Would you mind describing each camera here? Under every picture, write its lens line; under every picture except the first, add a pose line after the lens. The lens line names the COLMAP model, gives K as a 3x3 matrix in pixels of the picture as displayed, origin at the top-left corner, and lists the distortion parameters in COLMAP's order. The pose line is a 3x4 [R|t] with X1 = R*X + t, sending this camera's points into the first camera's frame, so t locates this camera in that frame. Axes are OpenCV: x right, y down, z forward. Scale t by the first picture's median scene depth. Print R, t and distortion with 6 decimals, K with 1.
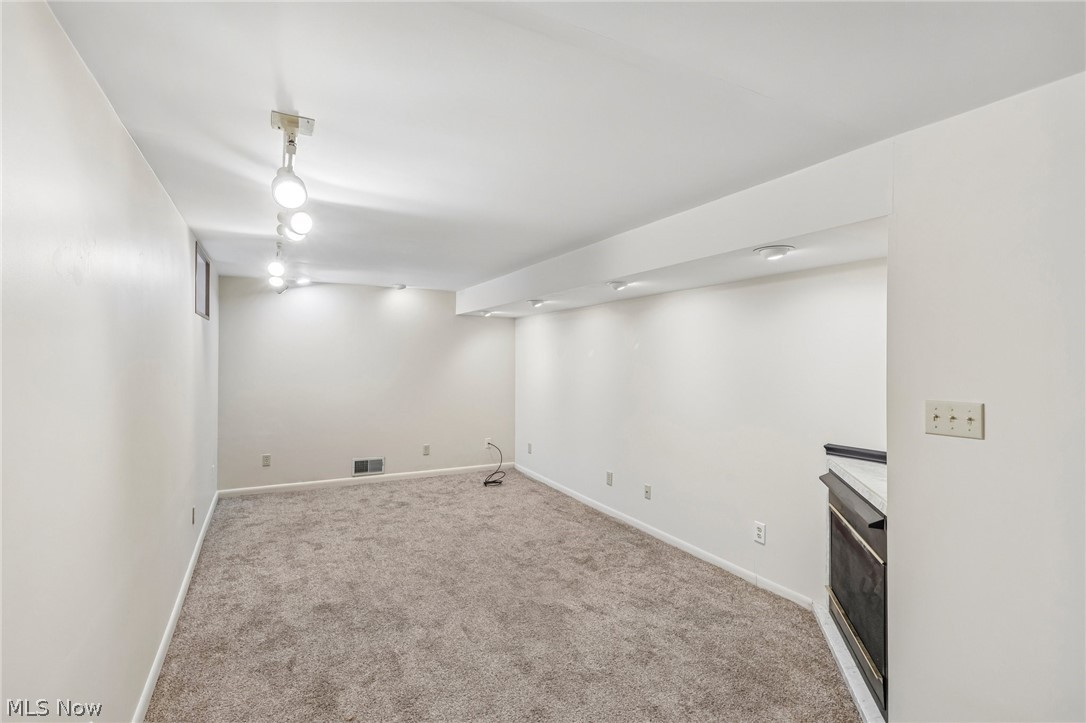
lens RADIAL K [[508.6, 0, 544.1], [0, 508.6, 355.5], [0, 0, 1]] dist [-0.005440, 0.003143]
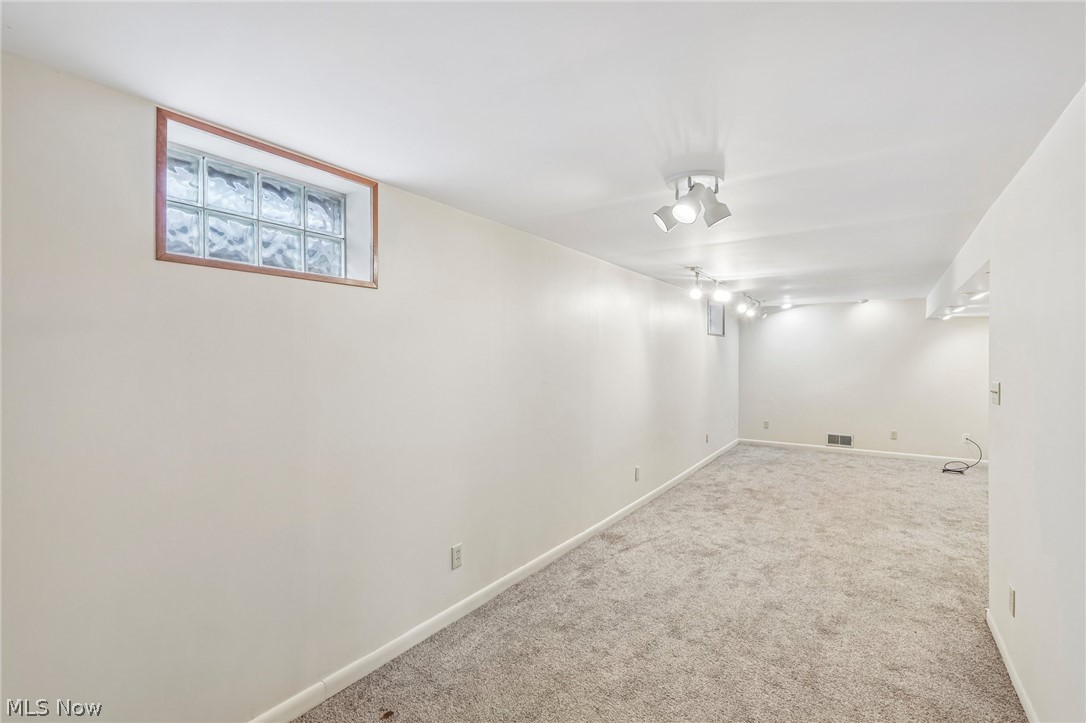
lens RADIAL K [[508.6, 0, 543.6], [0, 508.6, 360.4], [0, 0, 1]] dist [-0.005440, 0.003143]
pose [[0.460017, -0.003173, -0.887904, 0.693125], [0.006682, 0.999978, -0.000111, 0.009772], [0.887885, -0.005882, 0.460028, -0.421200]]
